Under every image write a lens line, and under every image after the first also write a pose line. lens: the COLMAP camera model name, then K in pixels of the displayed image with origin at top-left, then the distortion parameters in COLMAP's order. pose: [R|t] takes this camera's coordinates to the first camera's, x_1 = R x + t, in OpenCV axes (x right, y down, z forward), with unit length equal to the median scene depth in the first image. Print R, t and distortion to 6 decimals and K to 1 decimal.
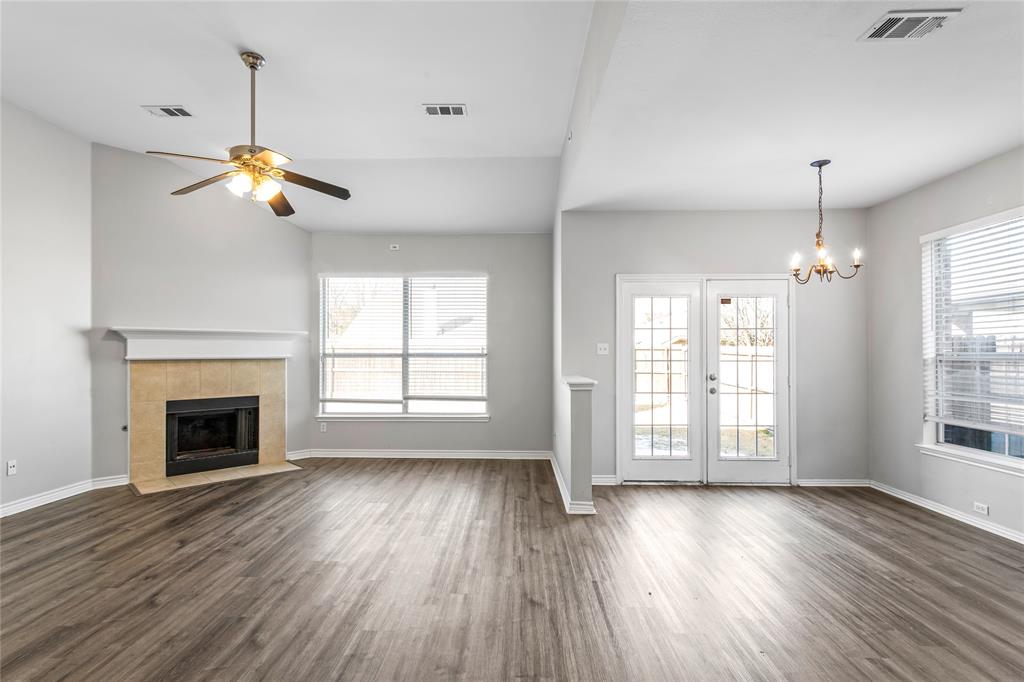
lens RADIAL K [[503.1, 0, 502.7], [0, 503.1, 346.1], [0, 0, 1]] dist [0.005094, 0.000745]
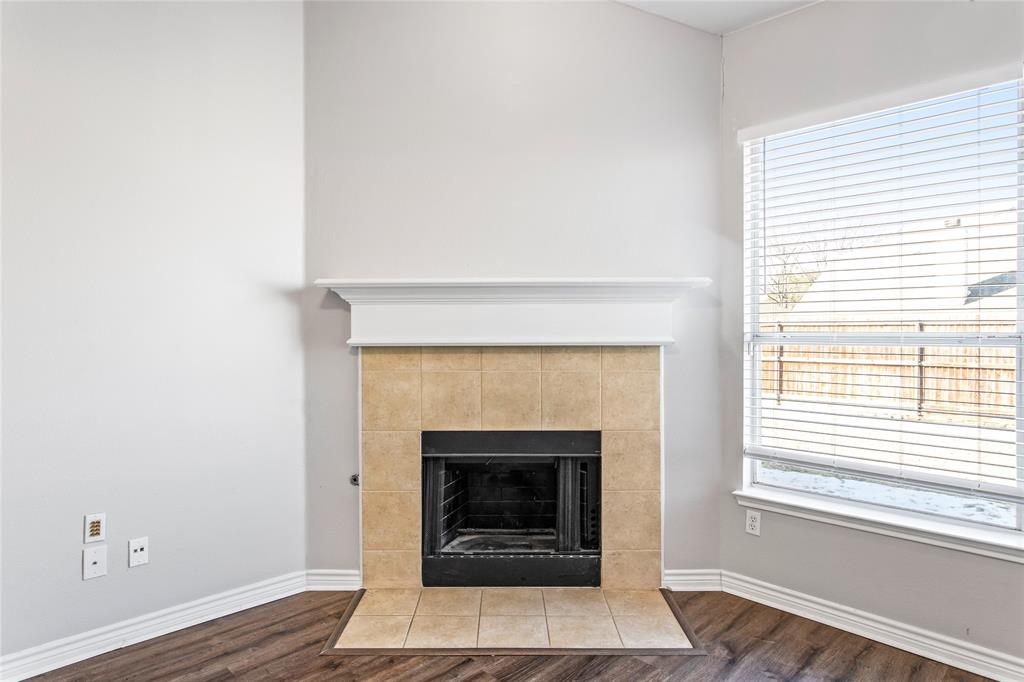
lens RADIAL K [[589.8, 0, 504.7], [0, 589.8, 335.4], [0, 0, 1]] dist [-0.005155, 0.003018]
pose [[0.722875, 0.000278, -0.690979, -0.208906], [0.010547, 0.999879, 0.011437, 0.010340], [0.690899, -0.015555, 0.722784, 0.625390]]
